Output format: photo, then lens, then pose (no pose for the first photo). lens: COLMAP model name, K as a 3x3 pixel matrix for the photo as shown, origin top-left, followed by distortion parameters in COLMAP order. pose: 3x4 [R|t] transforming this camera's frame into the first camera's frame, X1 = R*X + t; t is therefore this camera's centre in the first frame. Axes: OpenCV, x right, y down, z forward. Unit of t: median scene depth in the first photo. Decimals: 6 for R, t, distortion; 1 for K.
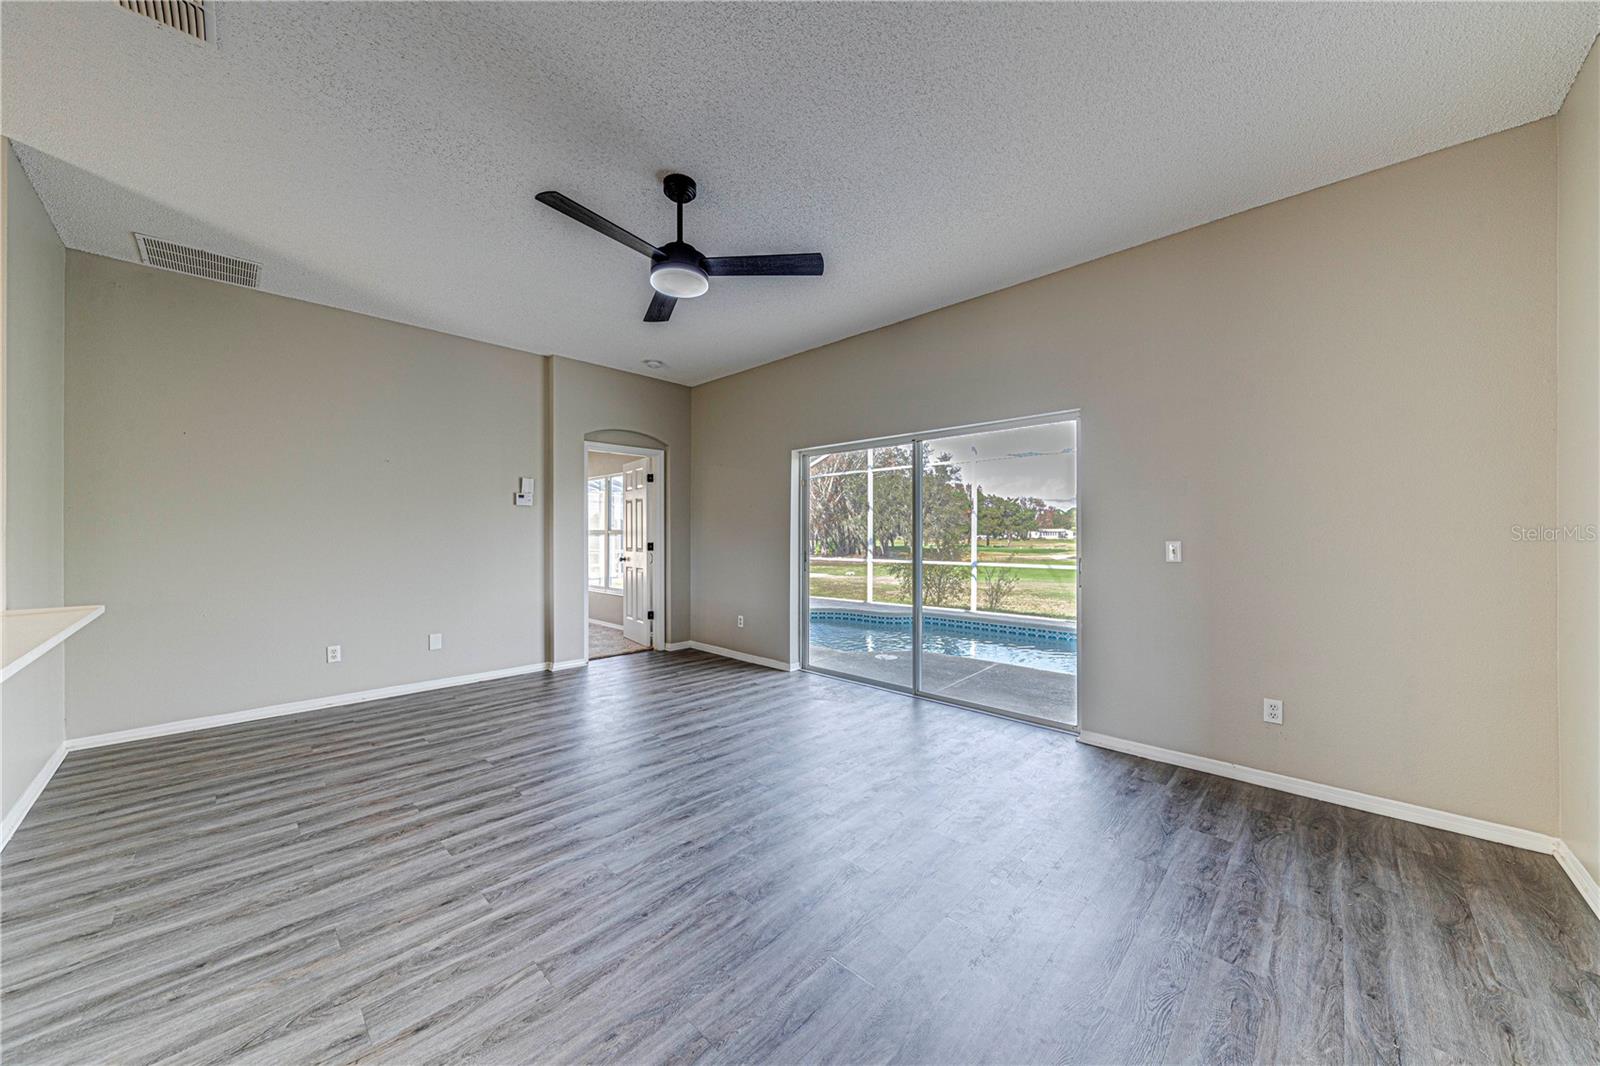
lens RADIAL K [[548.9, 0, 800.4], [0, 548.9, 535.2], [0, 0, 1]] dist [0.001064, -0.000755]
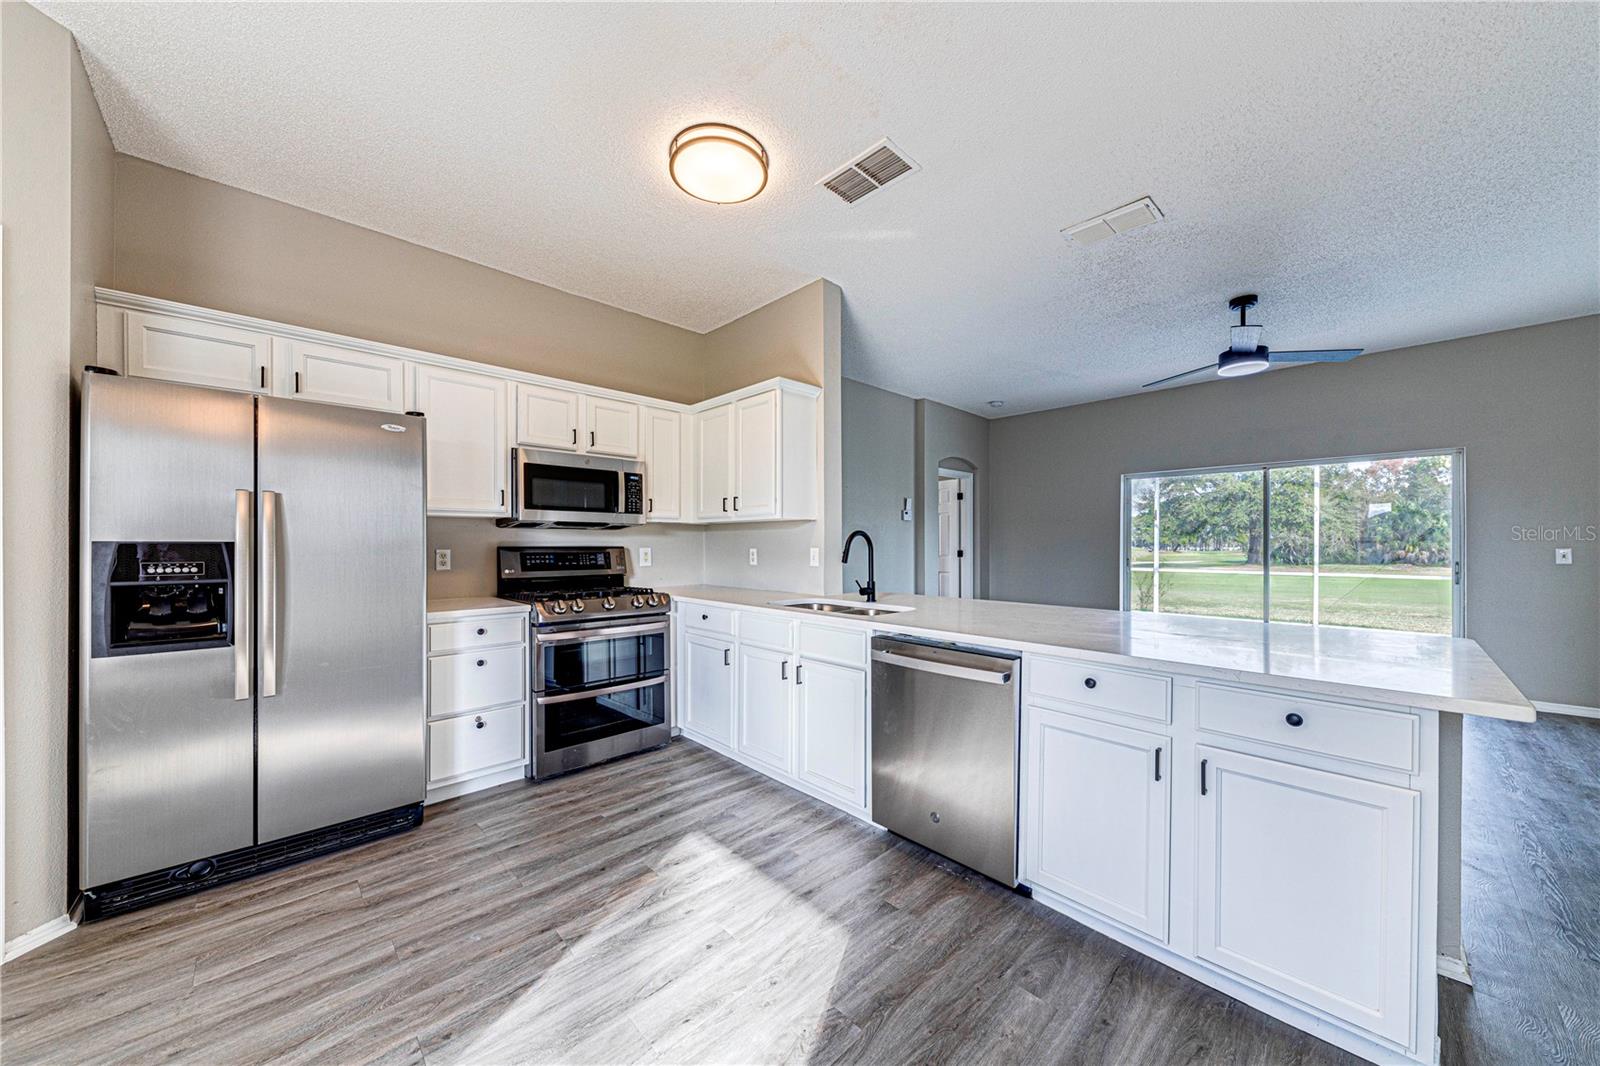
lens RADIAL K [[548.9, 0, 796.9], [0, 548.9, 541.6], [0, 0, 1]] dist [0.001064, -0.000755]
pose [[0.999058, -0.002001, -0.043355, -0.684088], [0.001899, 0.999995, -0.002389, -0.003351], [0.043360, 0.002305, 0.999057, -0.249429]]
